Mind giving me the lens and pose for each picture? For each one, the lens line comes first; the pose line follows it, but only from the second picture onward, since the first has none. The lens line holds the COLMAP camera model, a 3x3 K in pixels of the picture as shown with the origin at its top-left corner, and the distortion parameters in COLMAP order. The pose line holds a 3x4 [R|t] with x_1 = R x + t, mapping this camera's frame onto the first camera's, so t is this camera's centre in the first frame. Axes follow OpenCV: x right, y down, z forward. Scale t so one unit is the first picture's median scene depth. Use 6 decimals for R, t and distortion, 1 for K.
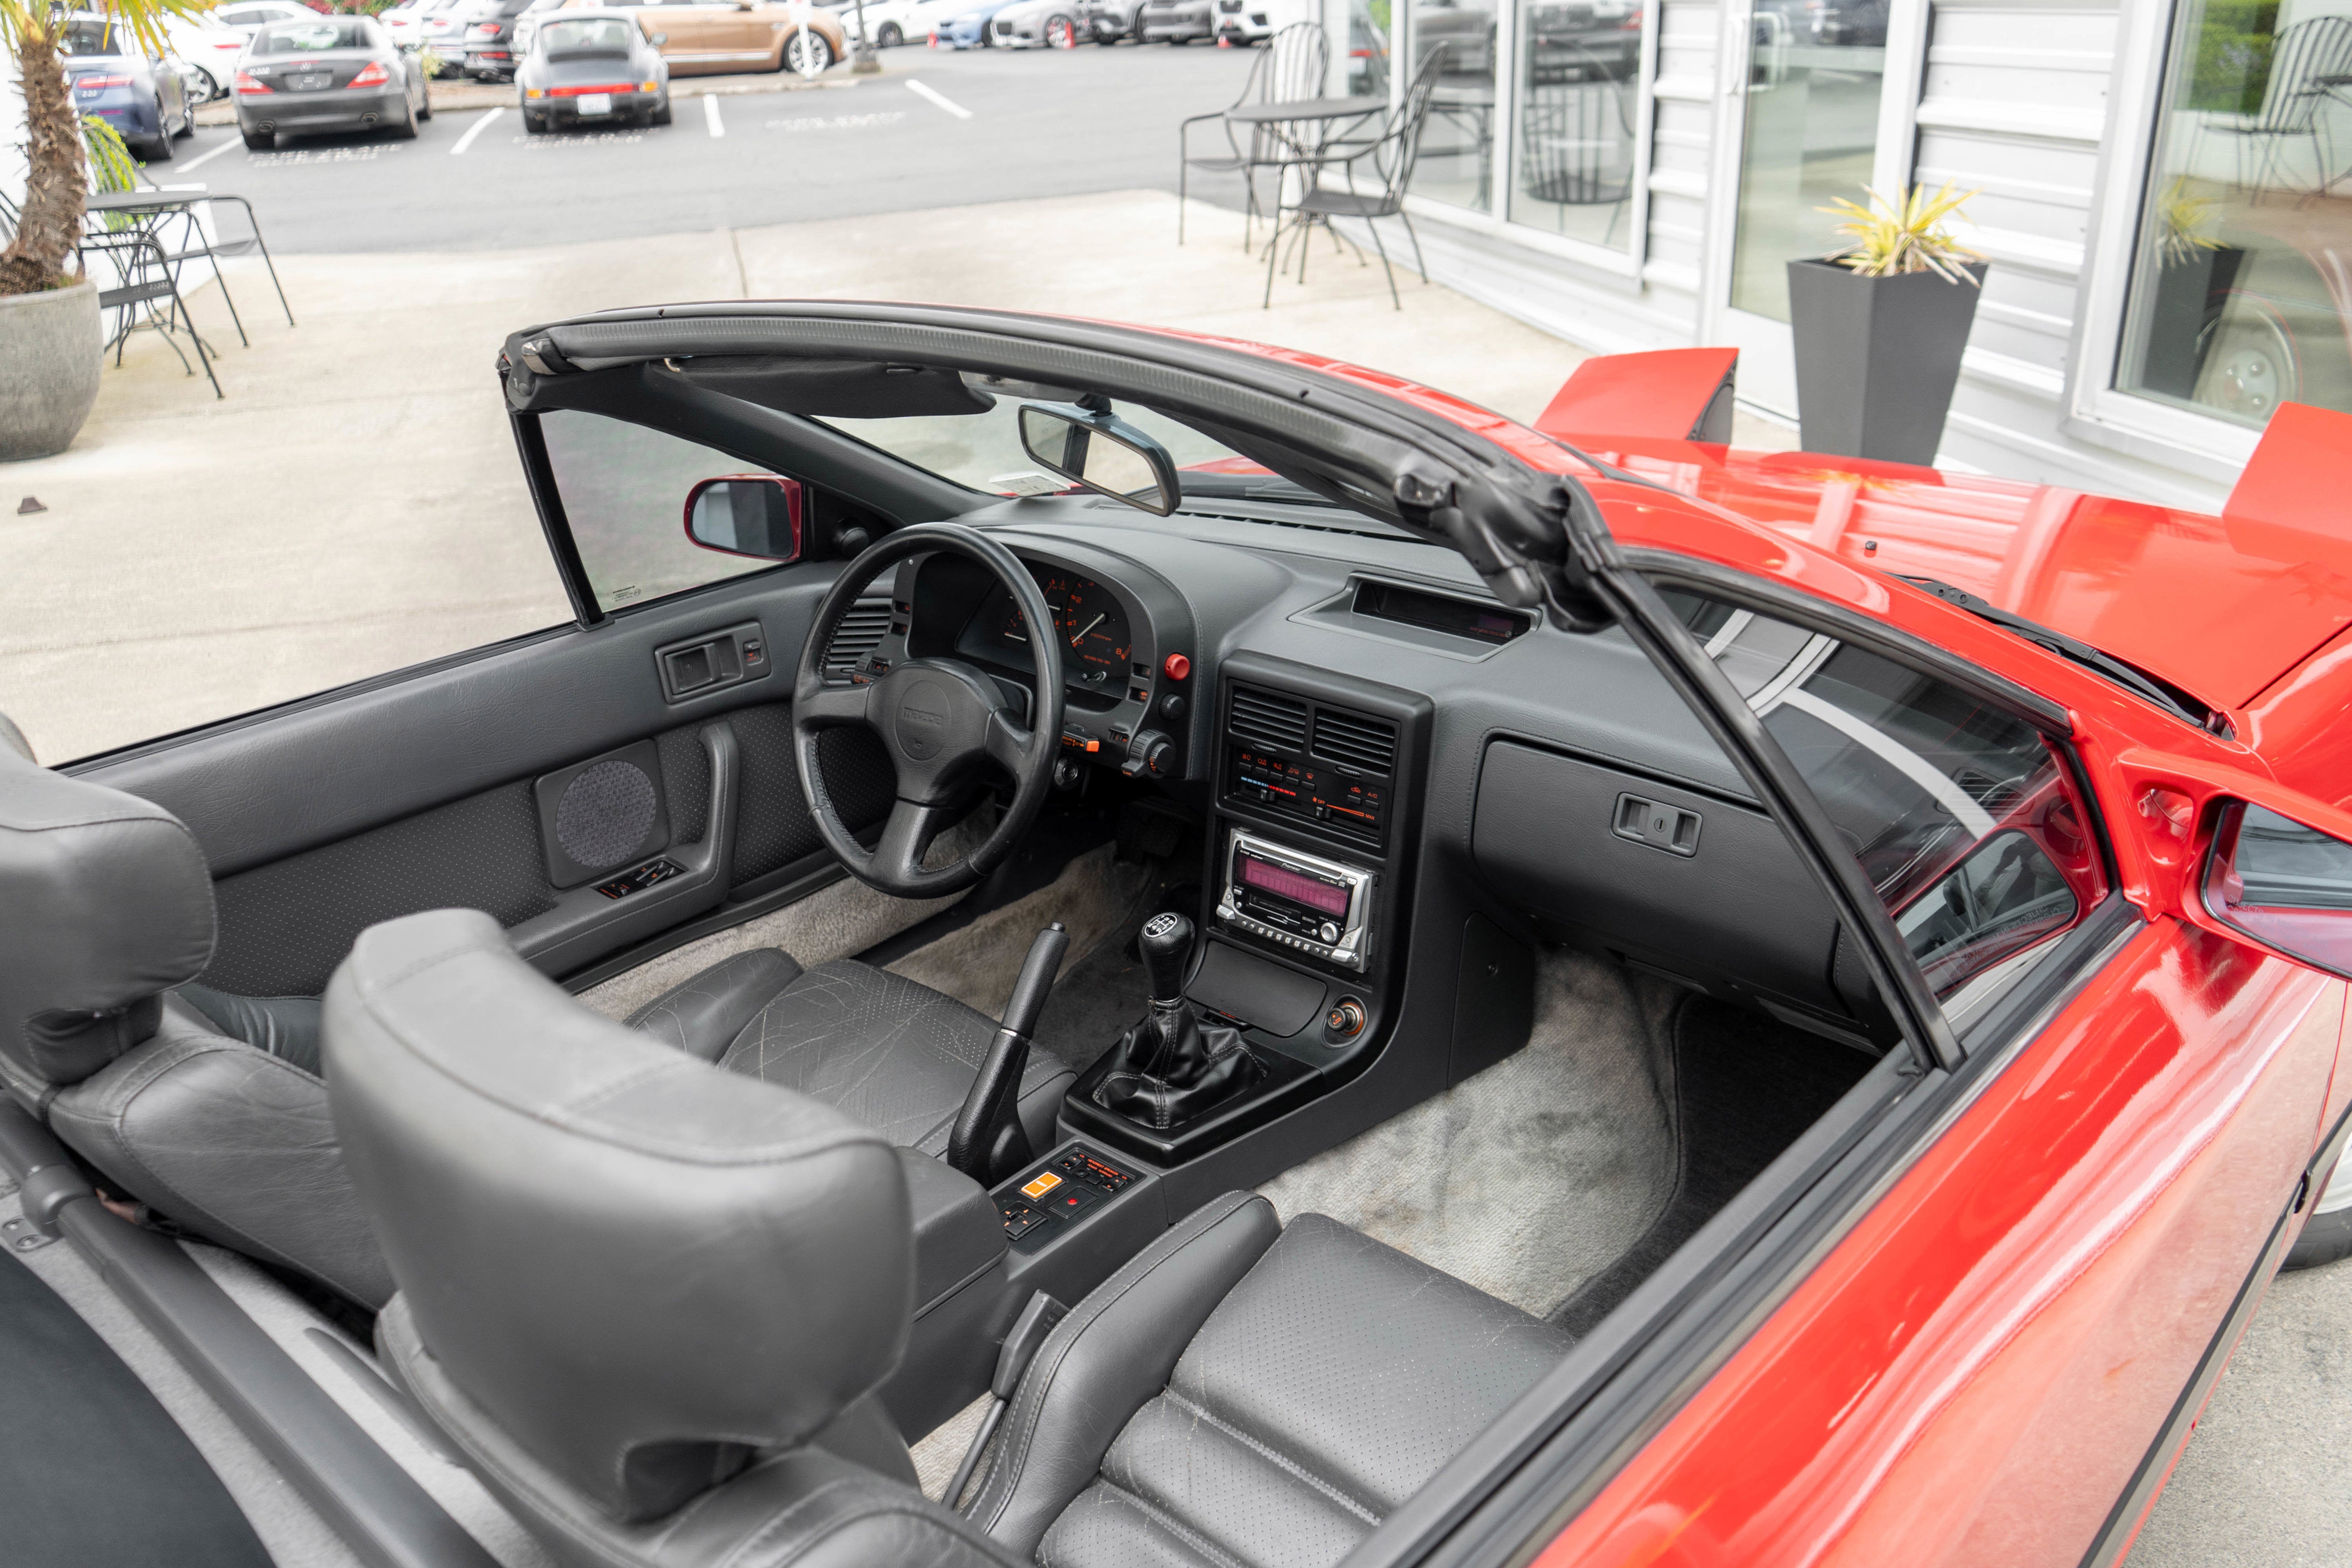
lens RADIAL K [[1936.8, 0, 1161.7], [0, 1936.8, 799.2], [0, 0, 1]] dist [-0.021805, 0.038109]
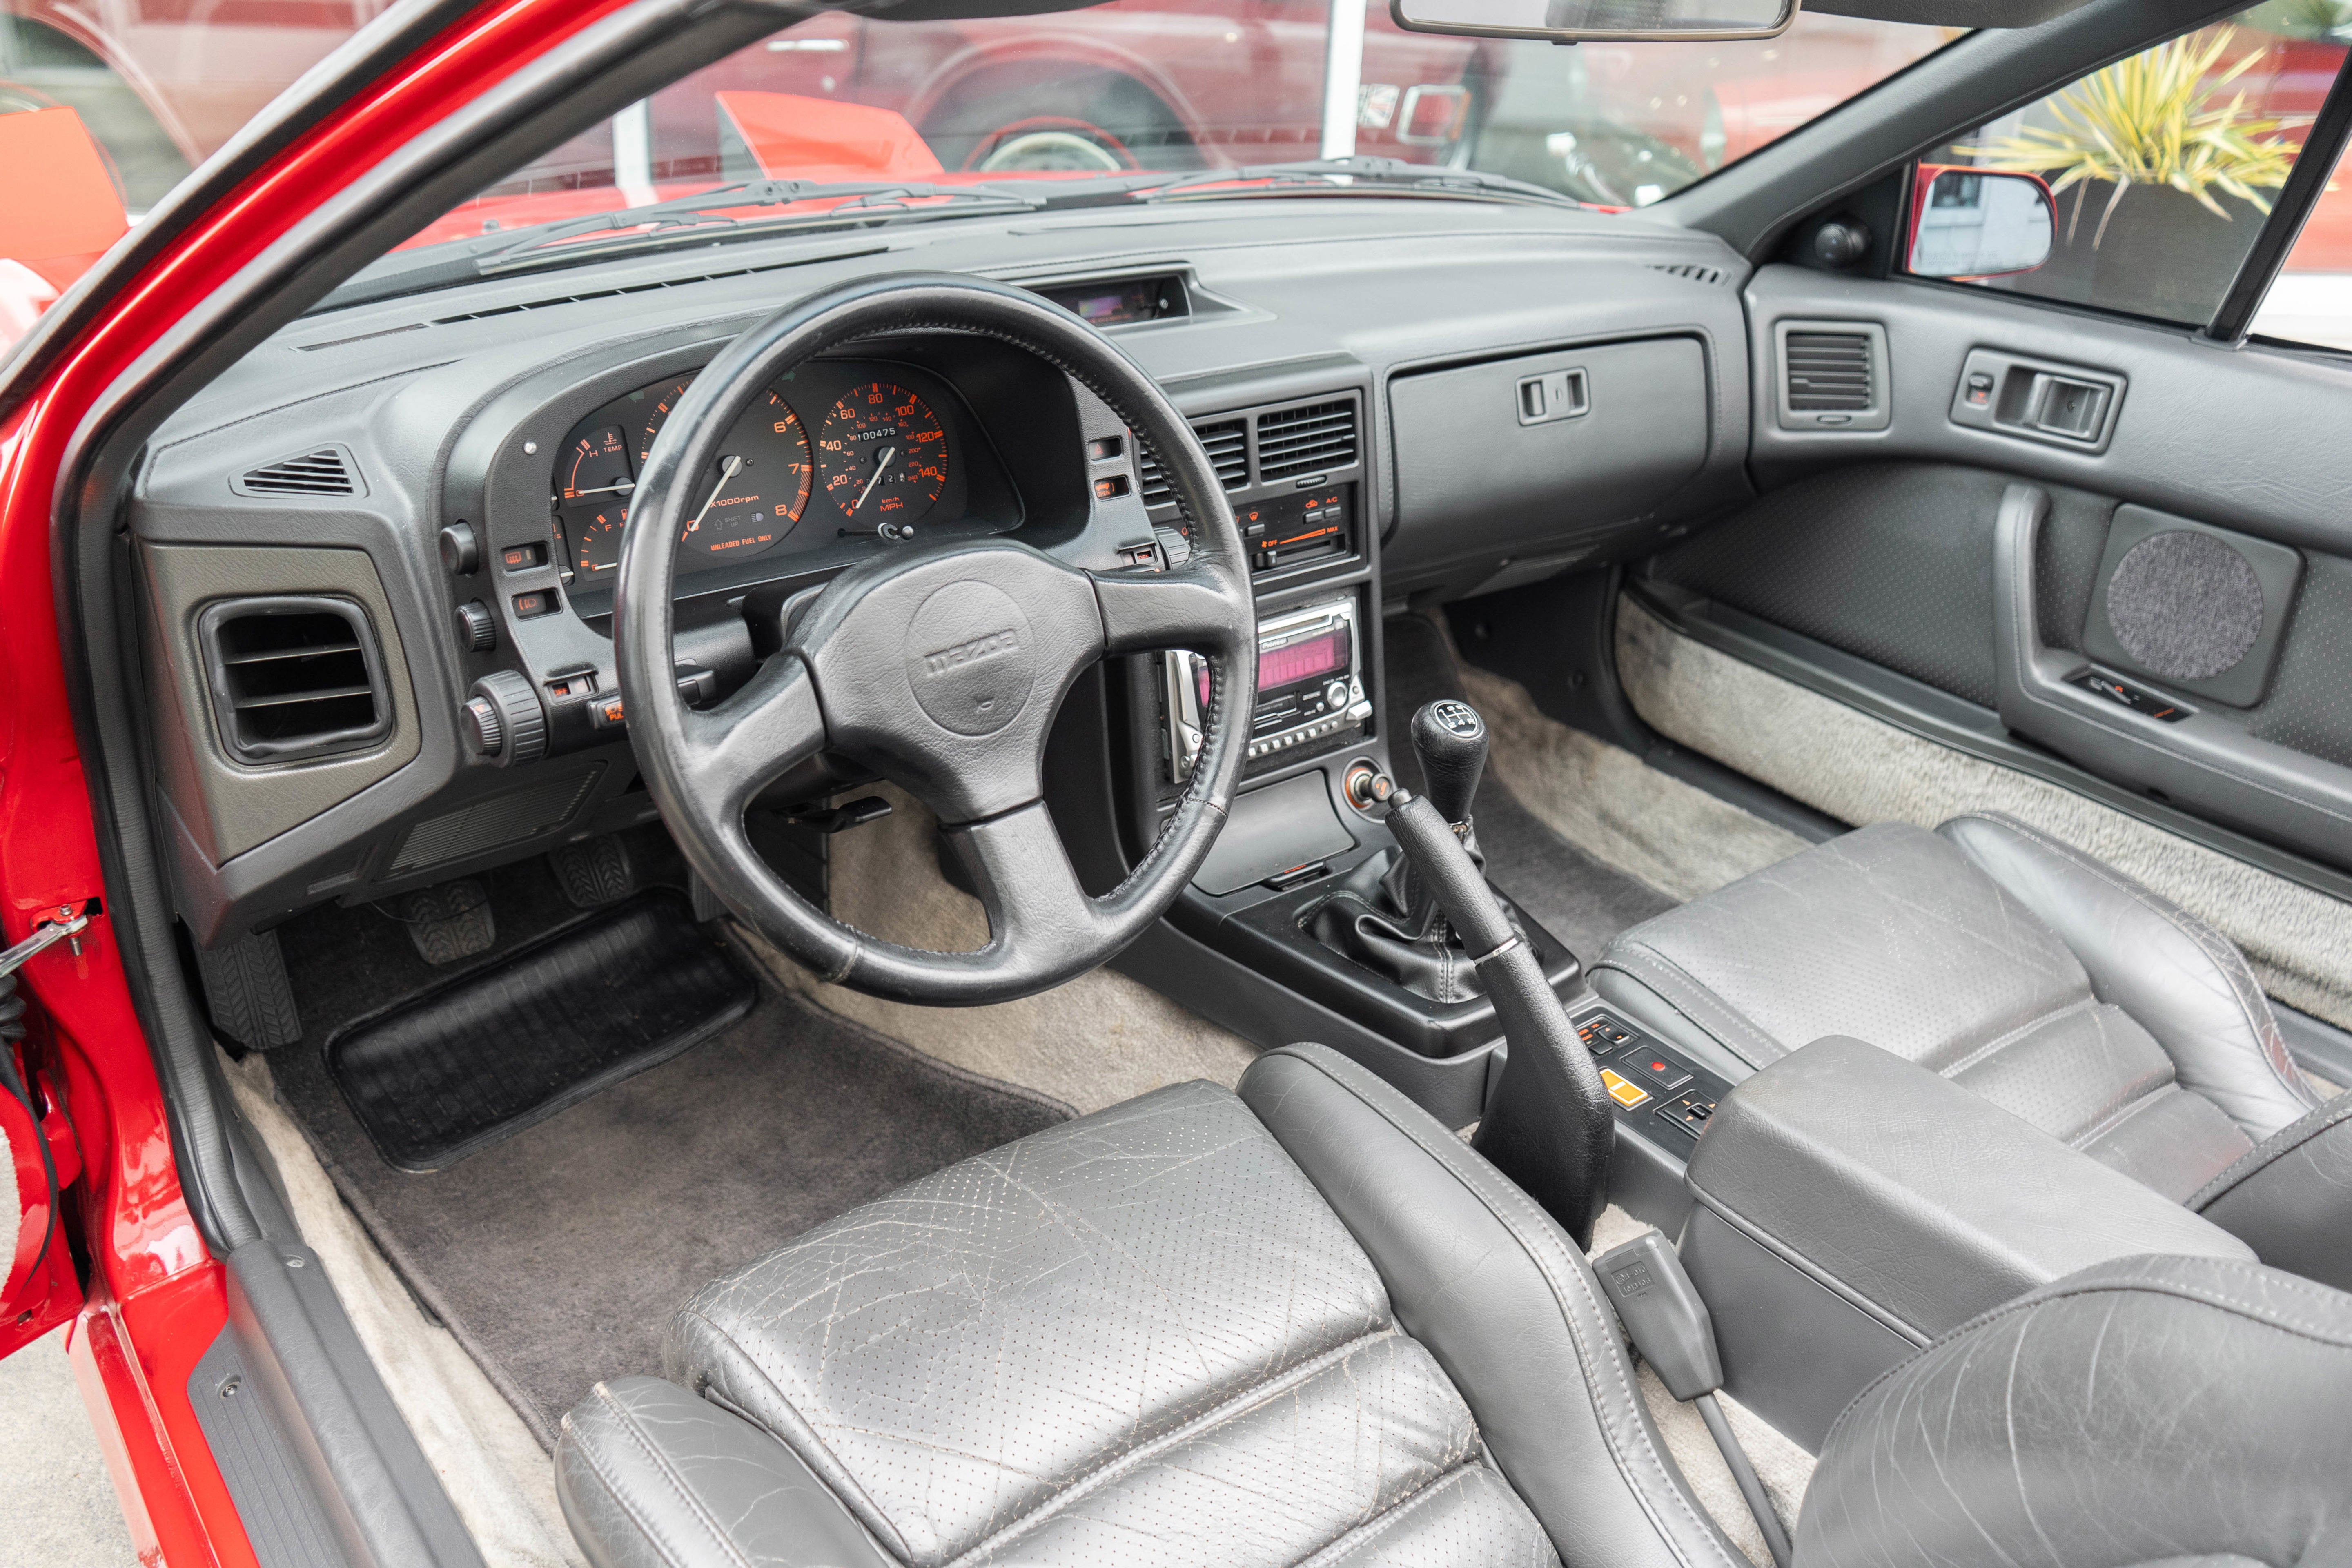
lens RADIAL K [[1936.8, 0, 1198.3], [0, 1936.8, 782.9], [0, 0, 1]] dist [-0.021805, 0.038109]
pose [[0.138887, -0.386172, 0.911911, -0.633546], [0.345497, 0.881872, 0.320831, -0.165534], [-0.928085, 0.270503, 0.255902, 0.859795]]
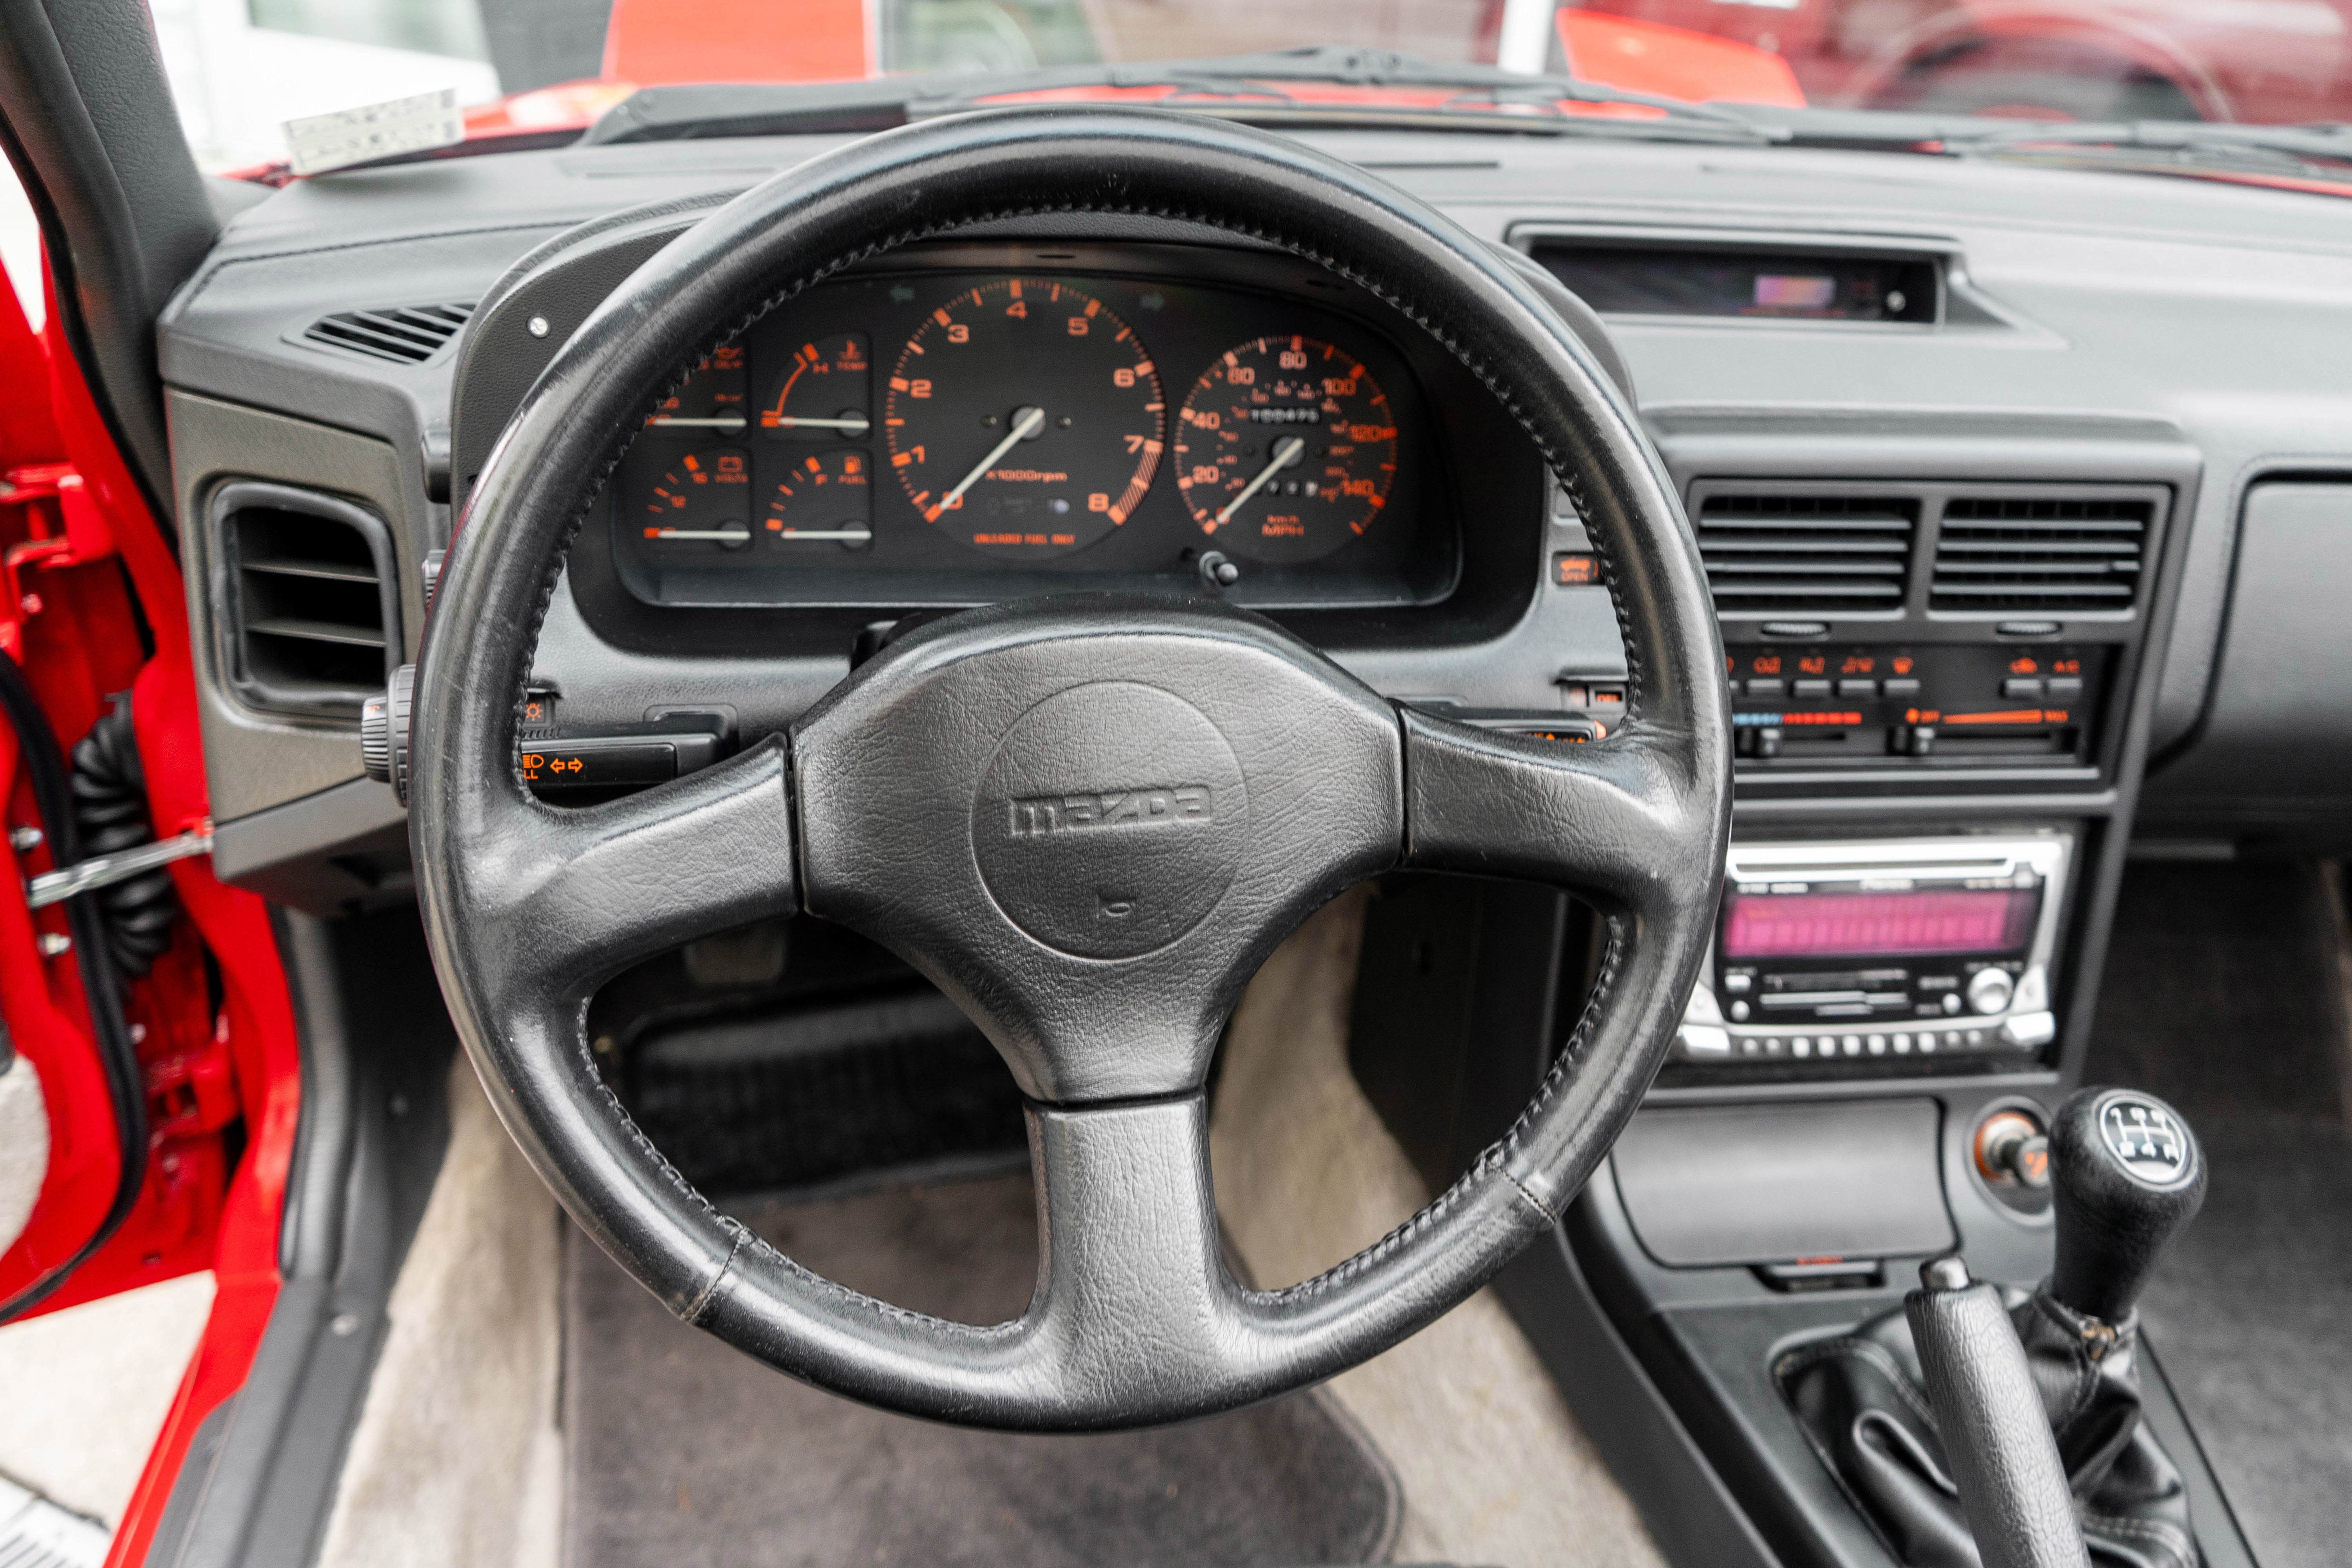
lens RADIAL K [[1936.8, 0, 1162.5], [0, 1936.8, 786.1], [0, 0, 1]] dist [-0.021805, 0.038109]
pose [[0.617877, -0.287597, 0.731790, -0.345572], [0.222779, 0.956600, 0.187848, -0.103548], [-0.754054, 0.046961, 0.655131, 0.845026]]
